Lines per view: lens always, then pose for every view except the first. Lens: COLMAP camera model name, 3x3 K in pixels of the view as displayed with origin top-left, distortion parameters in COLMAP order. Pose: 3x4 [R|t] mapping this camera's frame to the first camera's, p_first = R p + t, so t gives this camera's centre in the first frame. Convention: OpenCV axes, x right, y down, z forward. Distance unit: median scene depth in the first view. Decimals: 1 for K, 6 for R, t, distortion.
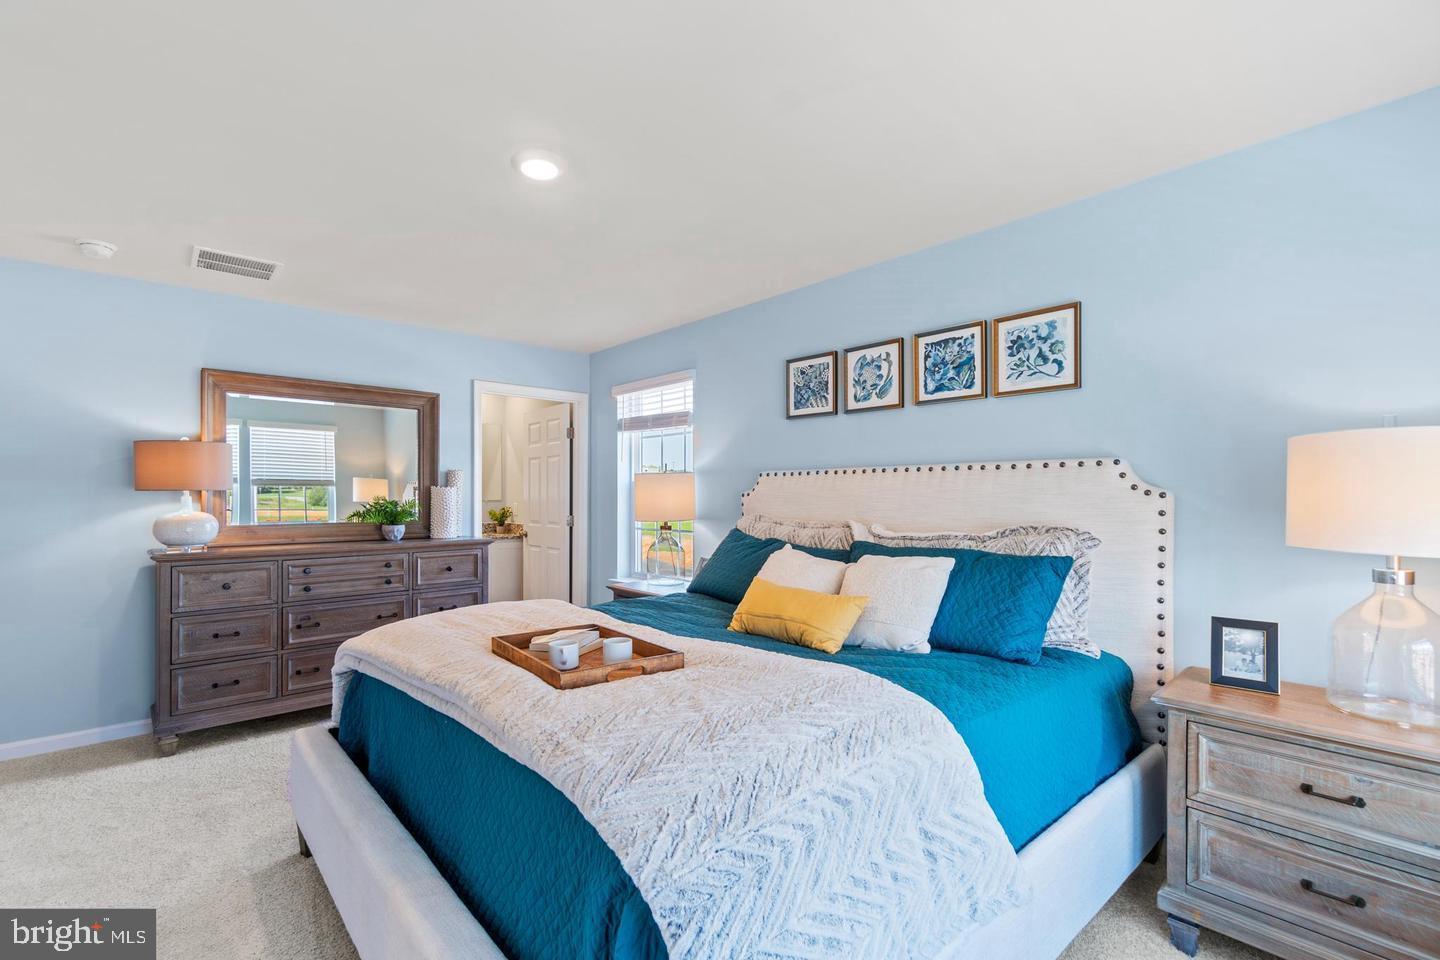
lens RADIAL K [[617.9, 0, 715.8], [0, 617.9, 486.8], [0, 0, 1]] dist [-0.003607, -0.000094]
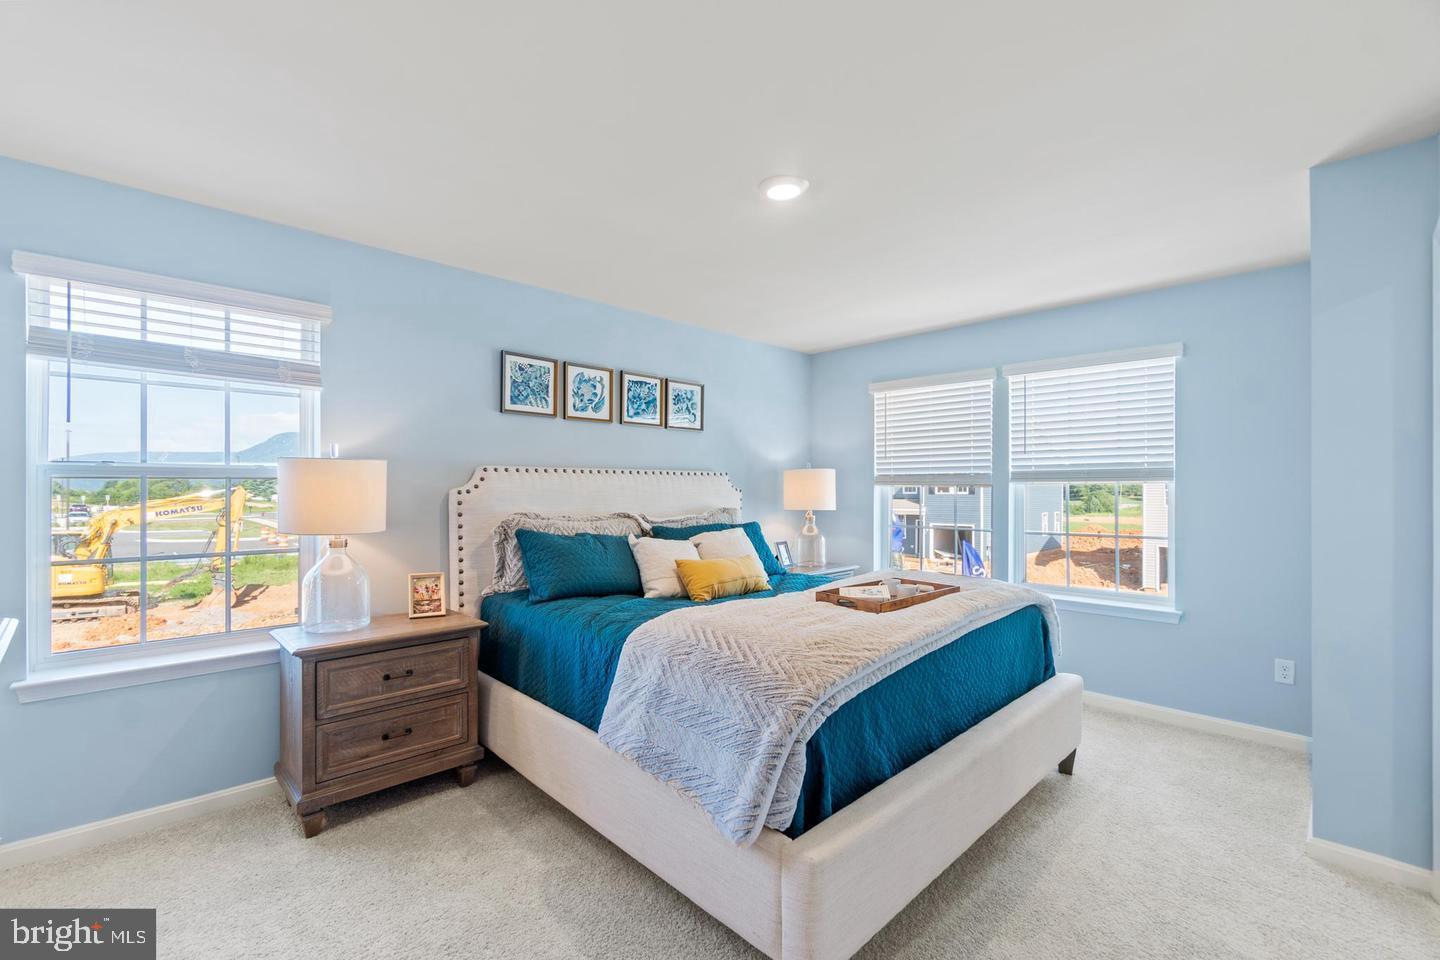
lens RADIAL K [[617.9, 0, 715.8], [0, 617.9, 486.8], [0, 0, 1]] dist [-0.003607, -0.000094]
pose [[-0.024466, 0.014986, 0.999588, -0.947207], [-0.001738, 0.999885, -0.015033, 0.021587], [-0.999699, -0.002105, -0.024437, 0.784197]]
